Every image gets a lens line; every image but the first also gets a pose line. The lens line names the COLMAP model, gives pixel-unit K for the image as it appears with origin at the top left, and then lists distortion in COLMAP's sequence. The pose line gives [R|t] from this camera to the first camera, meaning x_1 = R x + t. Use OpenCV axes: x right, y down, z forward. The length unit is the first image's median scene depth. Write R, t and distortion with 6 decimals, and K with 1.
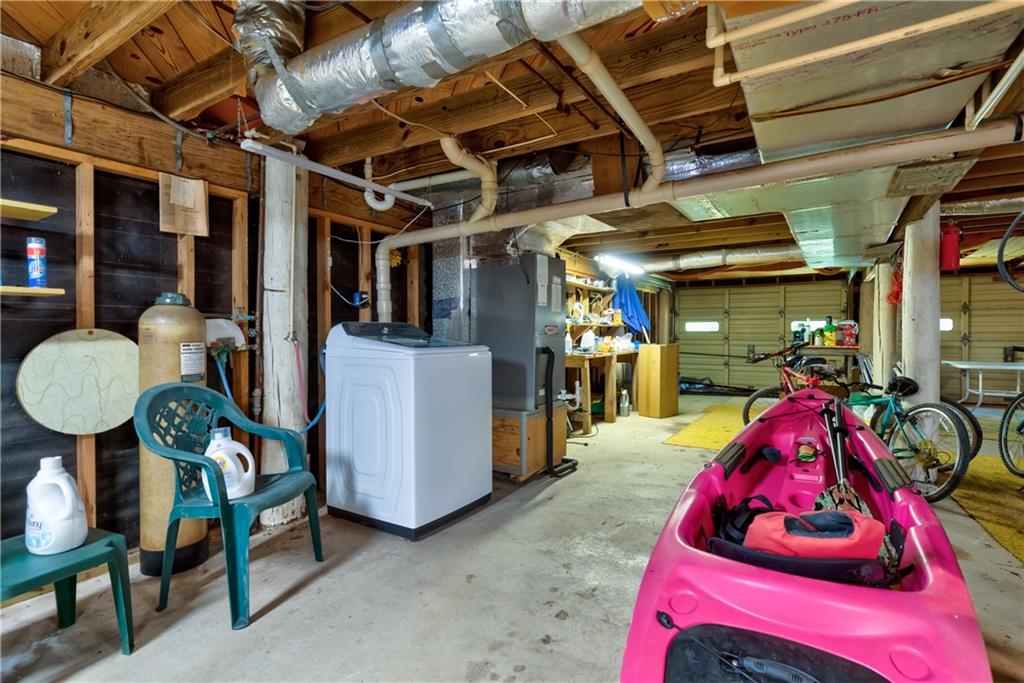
lens RADIAL K [[494.2, 0, 511.0], [0, 494.2, 339.7], [0, 0, 1]] dist [-0.003153, 0.000656]
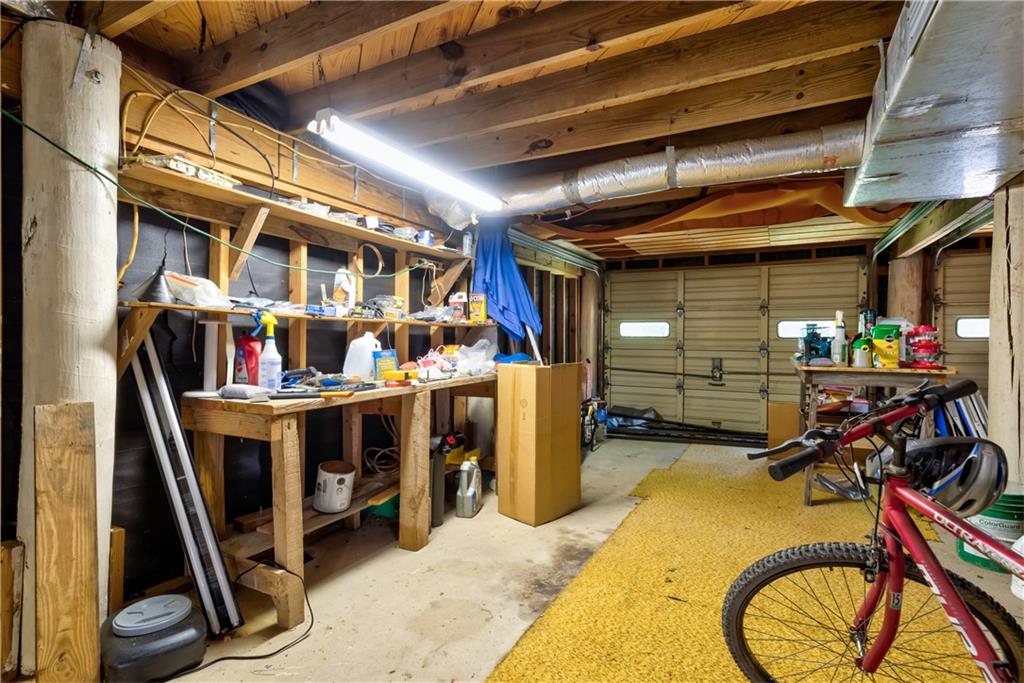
lens RADIAL K [[494.2, 0, 510.3], [0, 494.2, 342.6], [0, 0, 1]] dist [-0.003153, 0.000656]
pose [[0.997245, 0.003972, 0.074073, 0.204942], [-0.003809, 0.999990, -0.002348, -0.008544], [-0.074082, 0.002059, 0.997250, 0.456958]]
